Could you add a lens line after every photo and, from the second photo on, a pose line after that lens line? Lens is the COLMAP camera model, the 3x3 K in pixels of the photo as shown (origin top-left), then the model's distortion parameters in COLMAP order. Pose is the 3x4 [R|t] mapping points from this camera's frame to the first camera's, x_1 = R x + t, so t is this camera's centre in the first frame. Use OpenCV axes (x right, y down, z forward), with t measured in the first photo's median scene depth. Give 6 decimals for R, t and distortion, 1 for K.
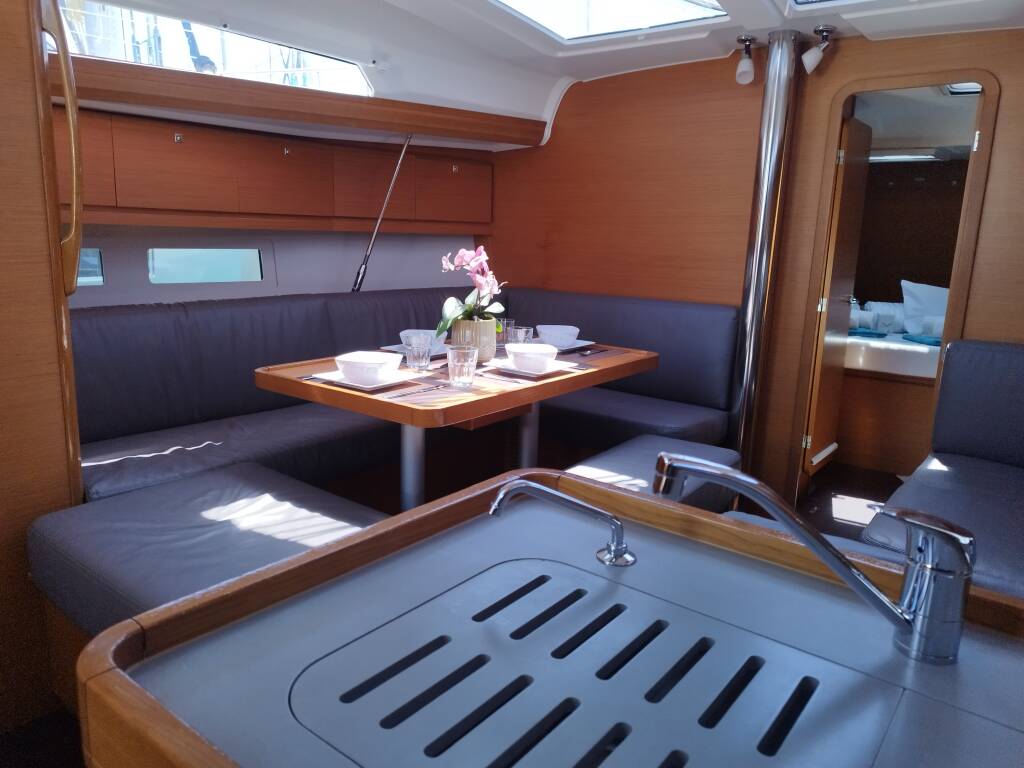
lens RADIAL K [[698.0, 0, 512.0], [0, 698.0, 384.0], [0, 0, 1]] dist [-0.004026, -0.003487]
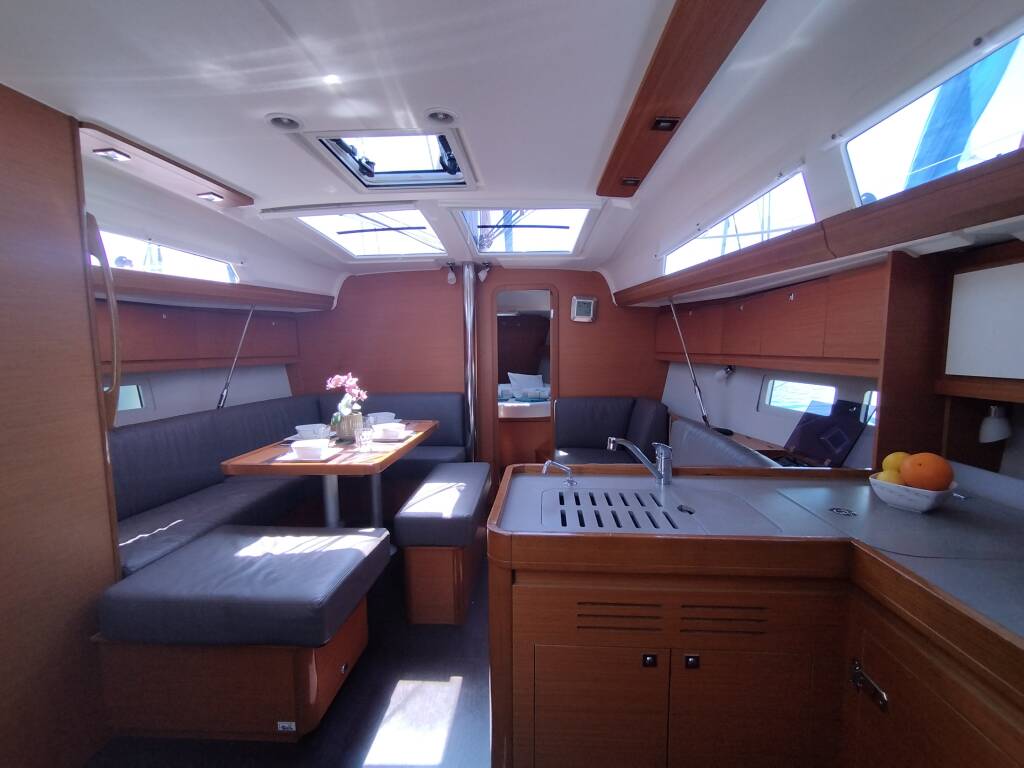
lens RADIAL K [[448.4, 0, 512.0], [0, 448.4, 384.0], [0, 0, 1]] dist [-0.052985, 0.000115]
pose [[0.820103, -0.085330, 0.565818, -0.283957], [0.161453, 0.983148, -0.085745, -0.004368], [-0.548966, 0.161673, 0.820060, -0.115400]]
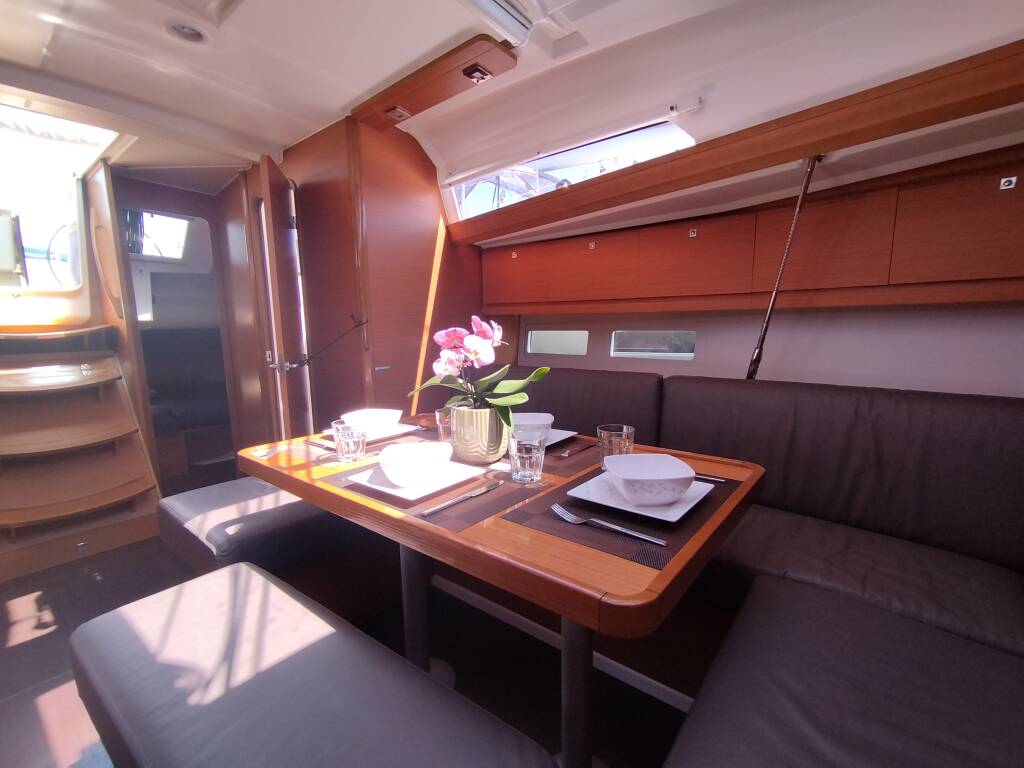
lens RADIAL K [[473.1, 0, 512.0], [0, 473.1, 384.0], [0, 0, 1]] dist [0.030451, 0.000142]
pose [[-0.007302, 0.127905, -0.991759, 0.422016], [-0.200416, 0.971475, 0.126765, -0.176249], [0.979684, 0.199690, 0.018541, 0.876158]]
